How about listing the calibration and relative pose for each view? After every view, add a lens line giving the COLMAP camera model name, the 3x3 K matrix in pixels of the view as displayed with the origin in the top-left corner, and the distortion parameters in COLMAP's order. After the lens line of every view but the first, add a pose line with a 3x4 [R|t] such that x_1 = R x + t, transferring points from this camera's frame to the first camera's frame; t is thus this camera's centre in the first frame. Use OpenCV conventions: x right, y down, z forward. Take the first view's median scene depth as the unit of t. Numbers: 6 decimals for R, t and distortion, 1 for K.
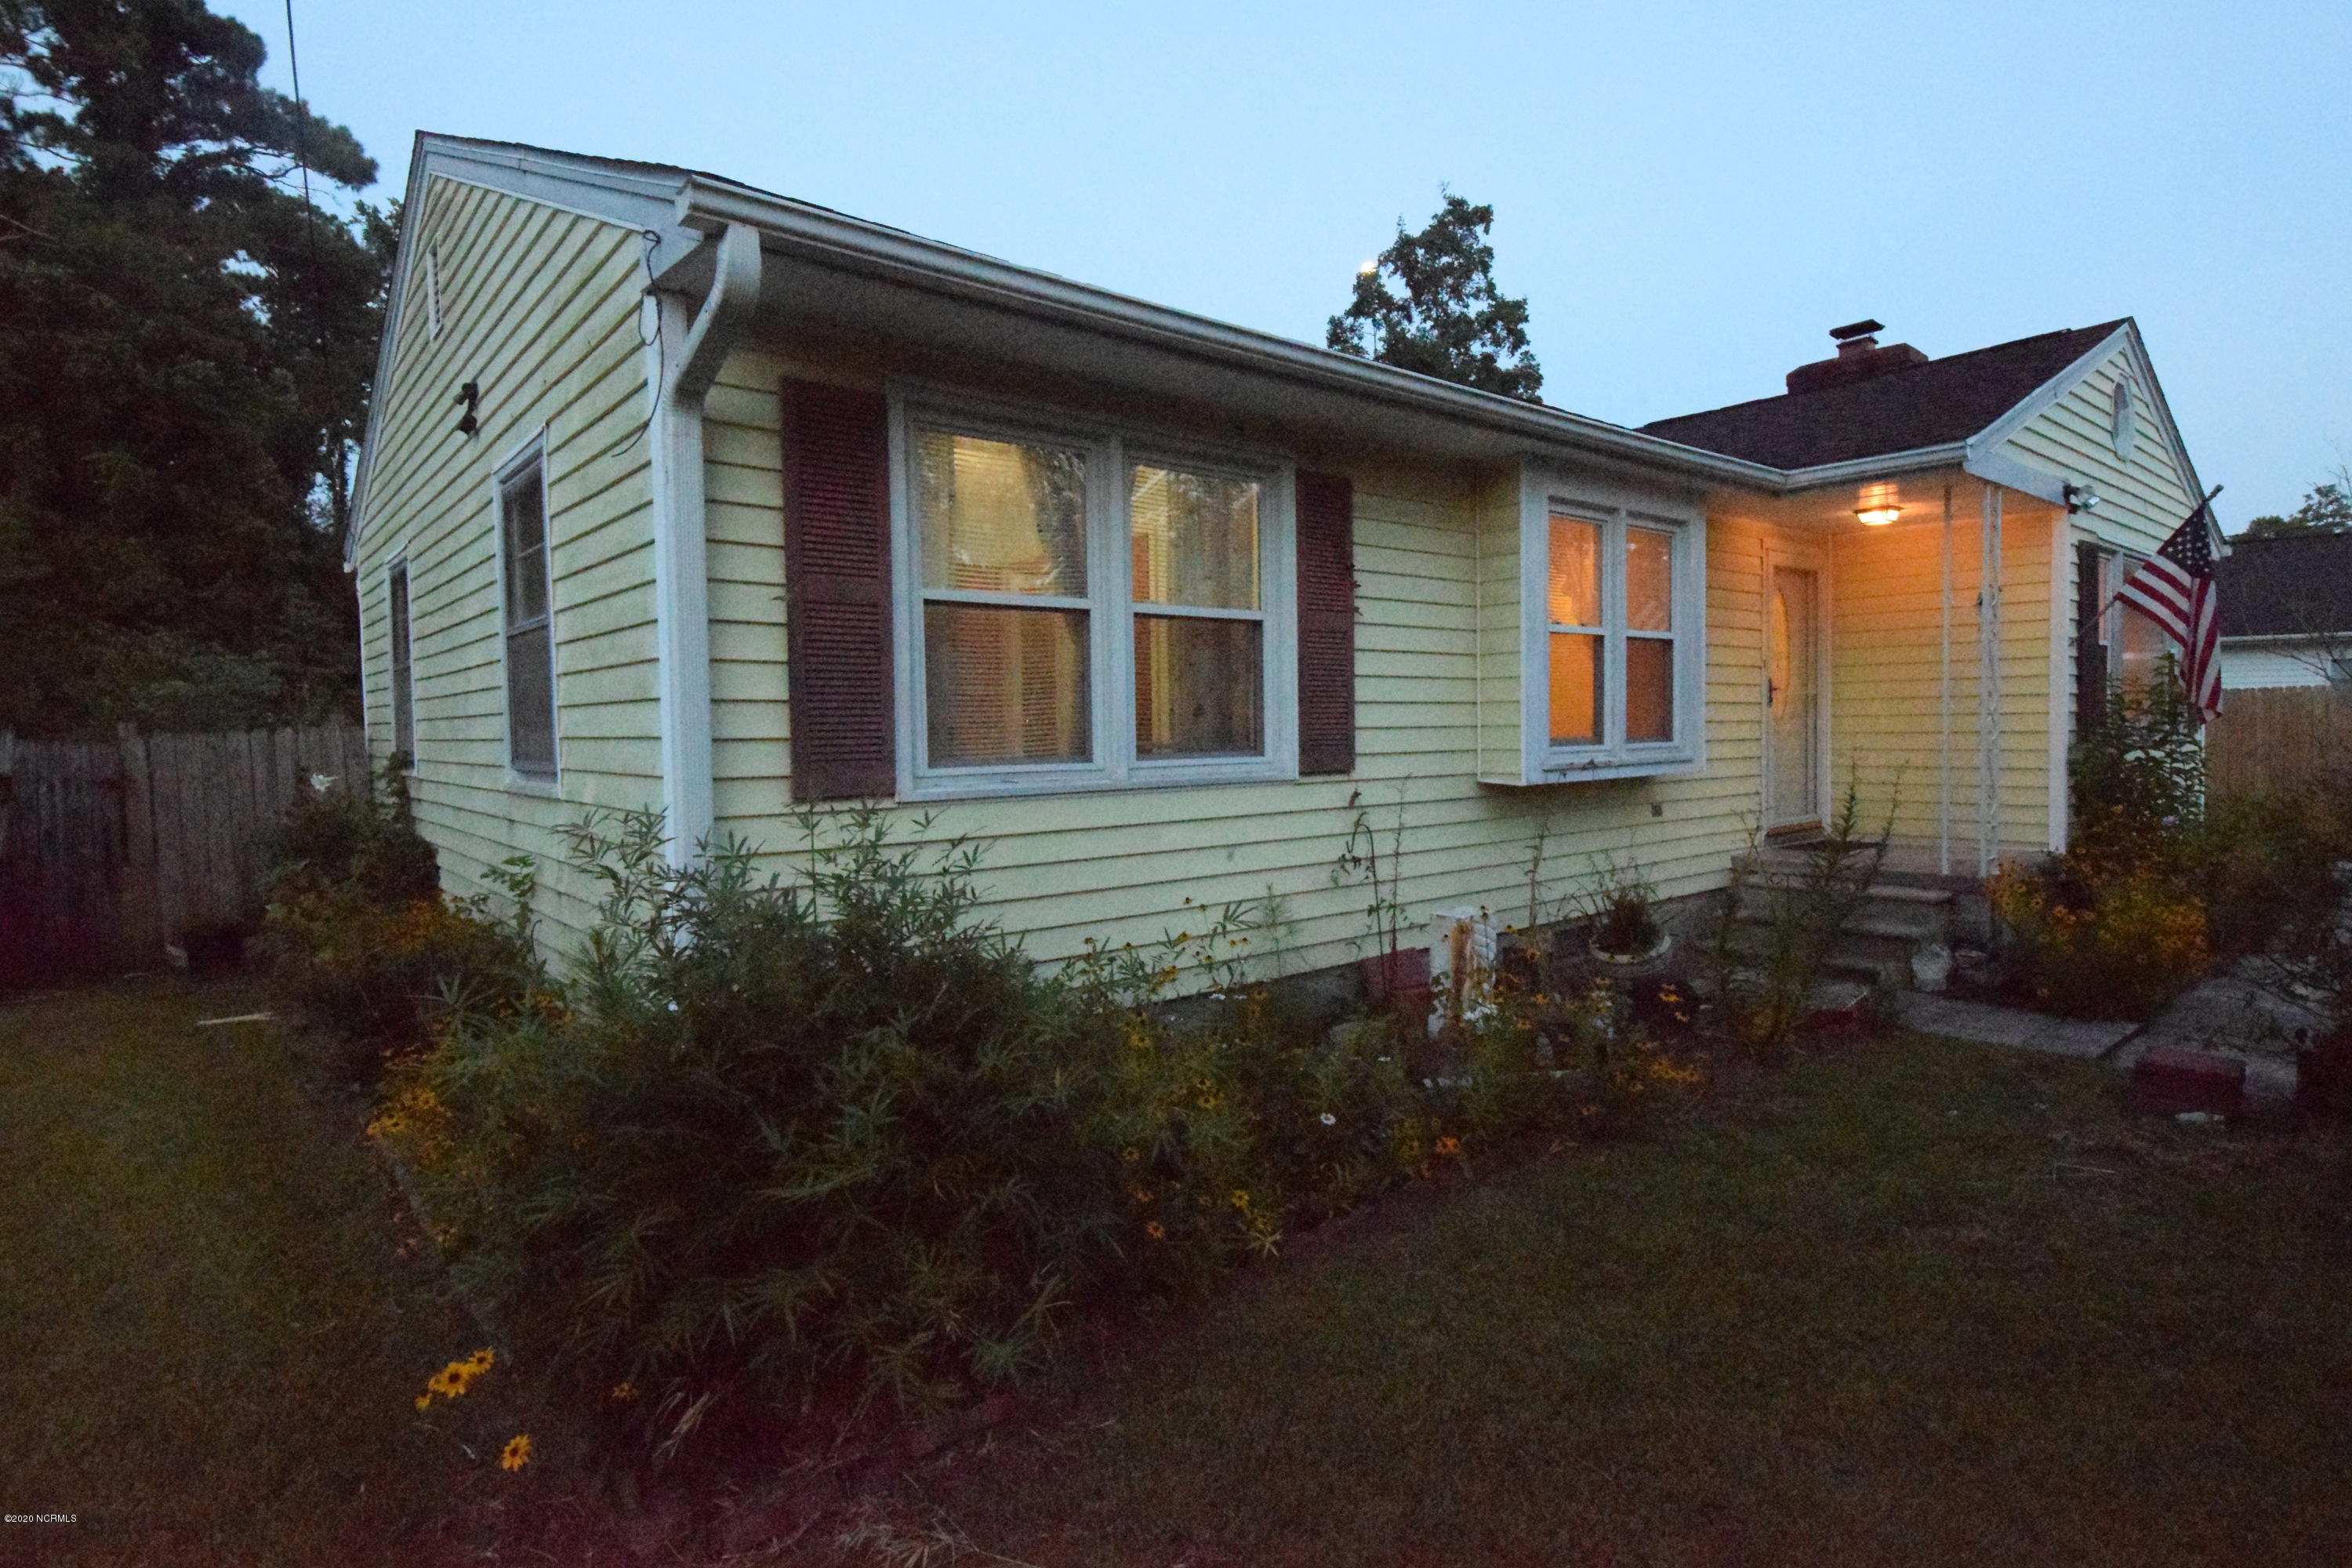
lens RADIAL K [[1221.7, 0, 1181.3], [0, 1221.7, 780.4], [0, 0, 1]] dist [0.021548, 0.000735]
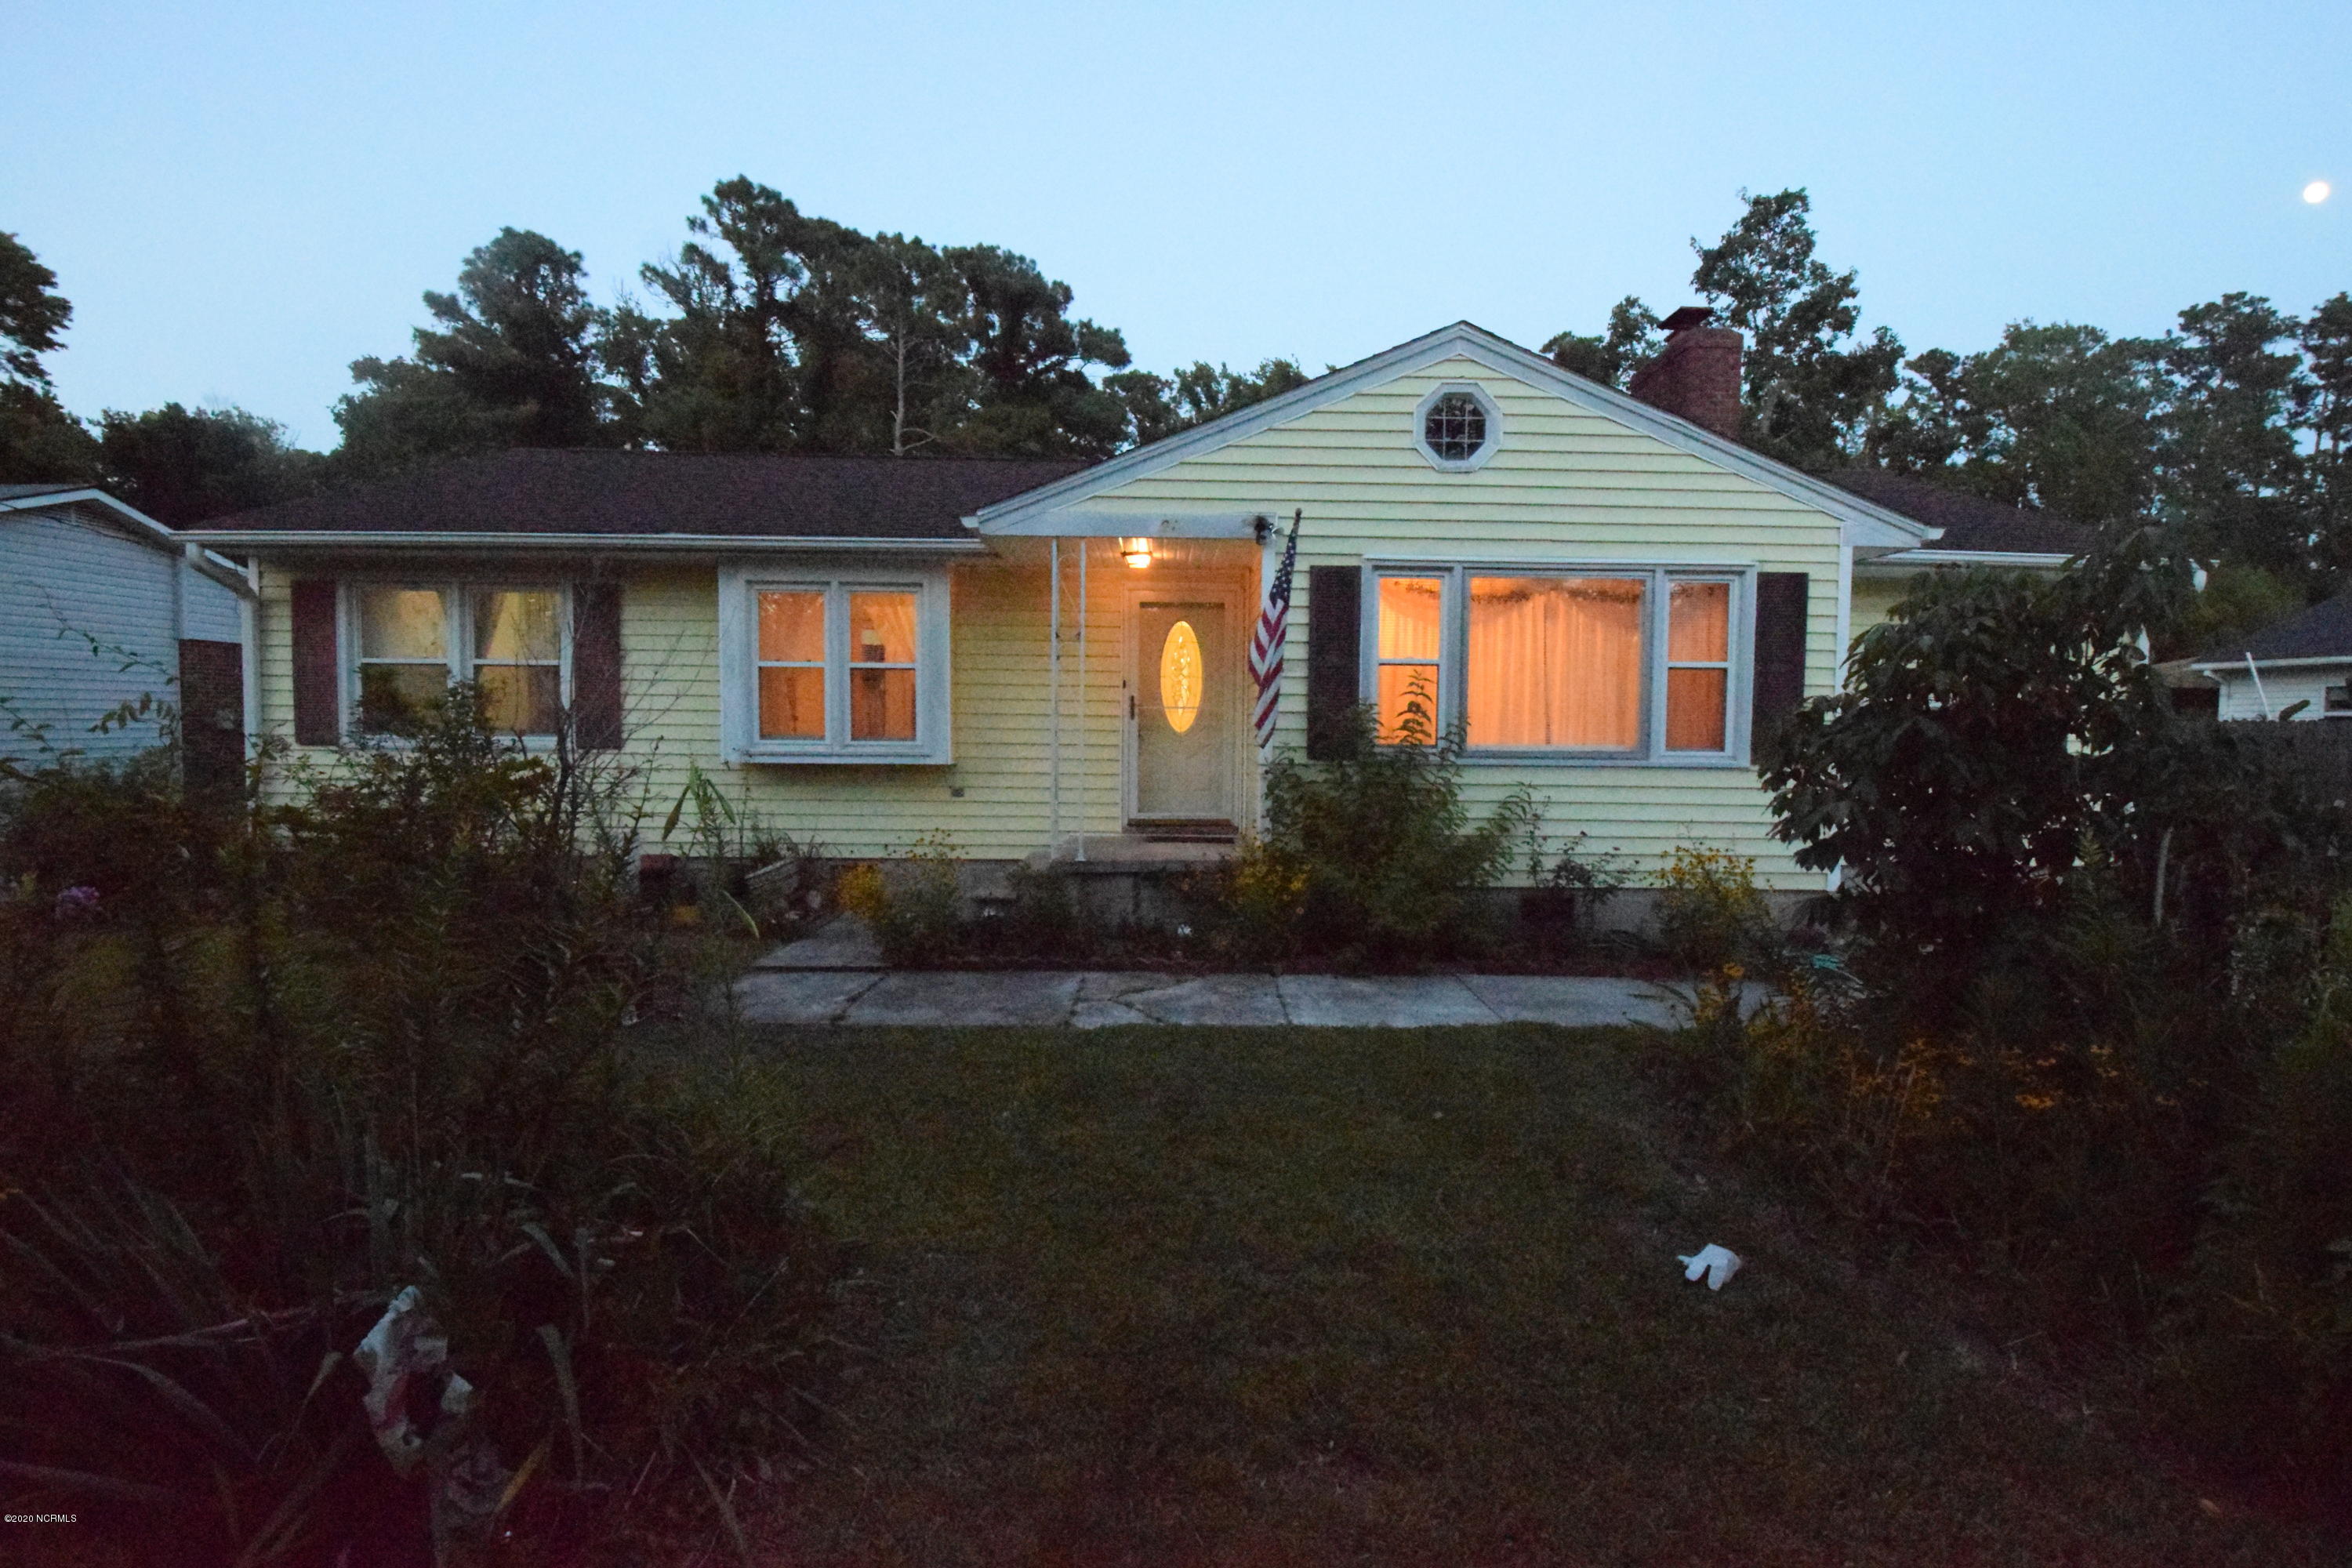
lens RADIAL K [[1014.9, 0, 1180.3], [0, 1014.9, 772.9], [0, 0, 1]] dist [-0.000876, -0.008521]
pose [[0.767361, 0.062241, -0.638187, 1.308452], [-0.052047, 0.998040, 0.034756, -0.049944], [0.639099, 0.006545, 0.769097, 0.296965]]
